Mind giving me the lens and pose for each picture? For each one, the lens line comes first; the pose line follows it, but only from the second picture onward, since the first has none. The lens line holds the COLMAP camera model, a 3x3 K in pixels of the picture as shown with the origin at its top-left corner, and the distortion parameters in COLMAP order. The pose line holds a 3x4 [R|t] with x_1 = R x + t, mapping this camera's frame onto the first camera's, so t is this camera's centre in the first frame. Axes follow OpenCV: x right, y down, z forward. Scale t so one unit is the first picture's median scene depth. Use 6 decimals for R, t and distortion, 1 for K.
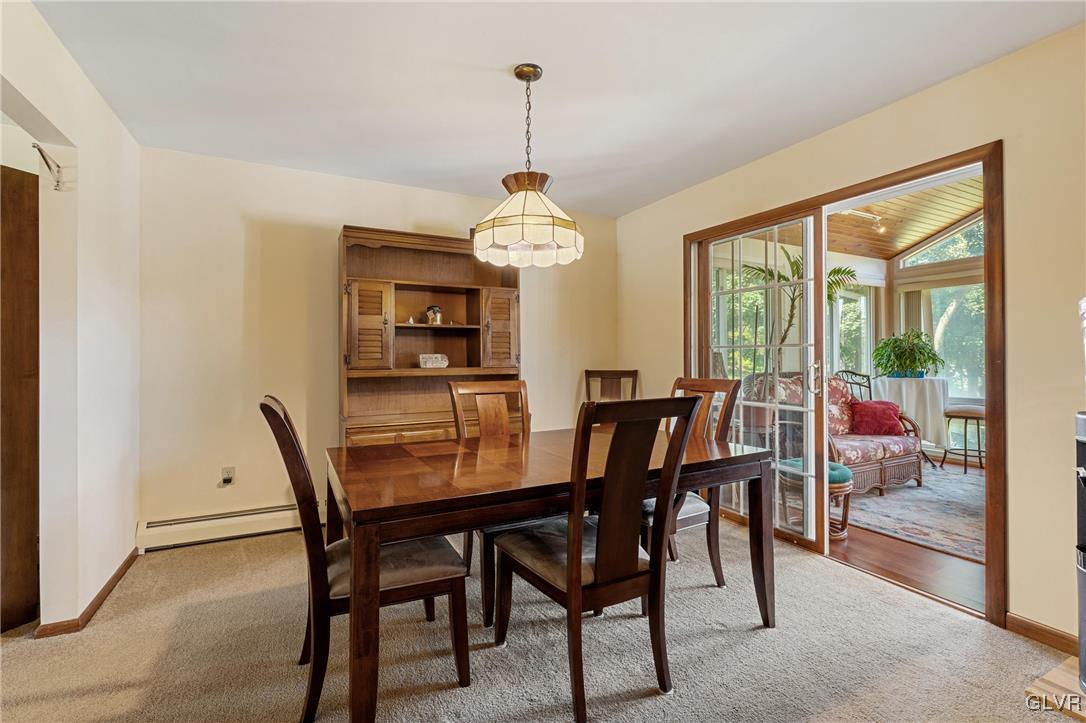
lens RADIAL K [[481.1, 0, 541.8], [0, 481.1, 355.9], [0, 0, 1]] dist [-0.010701, 0.001970]
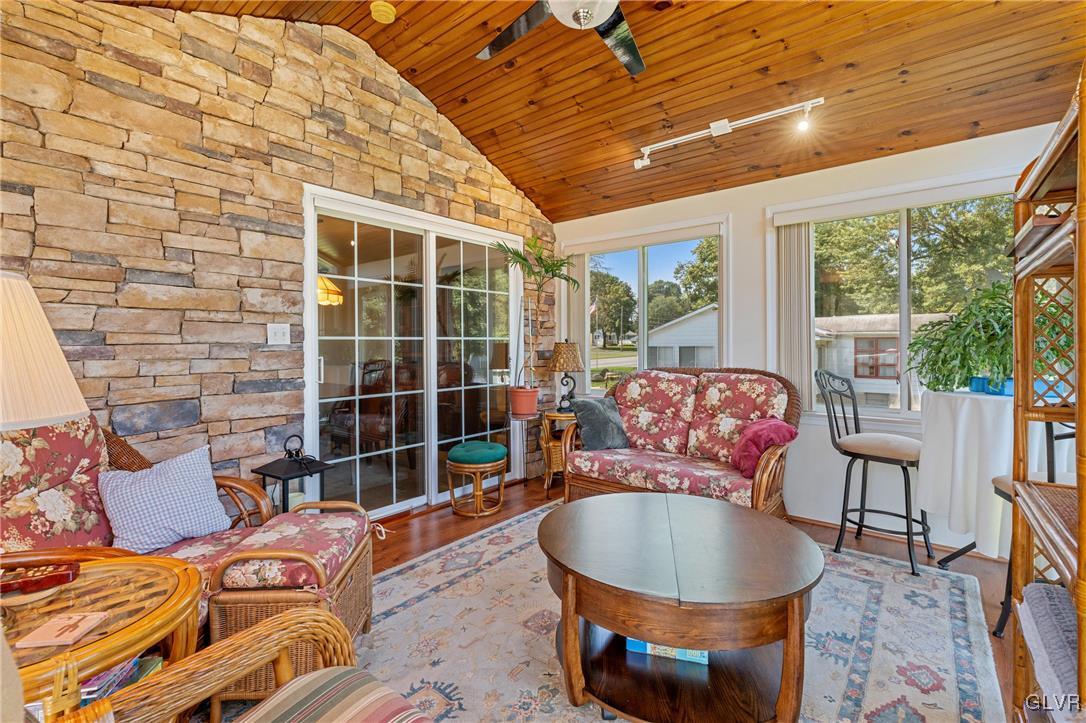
lens RADIAL K [[481.1, 0, 543.4], [0, 481.1, 358.7], [0, 0, 1]] dist [-0.010701, 0.001970]
pose [[0.401514, -0.000265, -0.915853, 1.685985], [0.026531, 0.999584, 0.011342, 0.003008], [0.915469, -0.028853, 0.401354, 0.713663]]
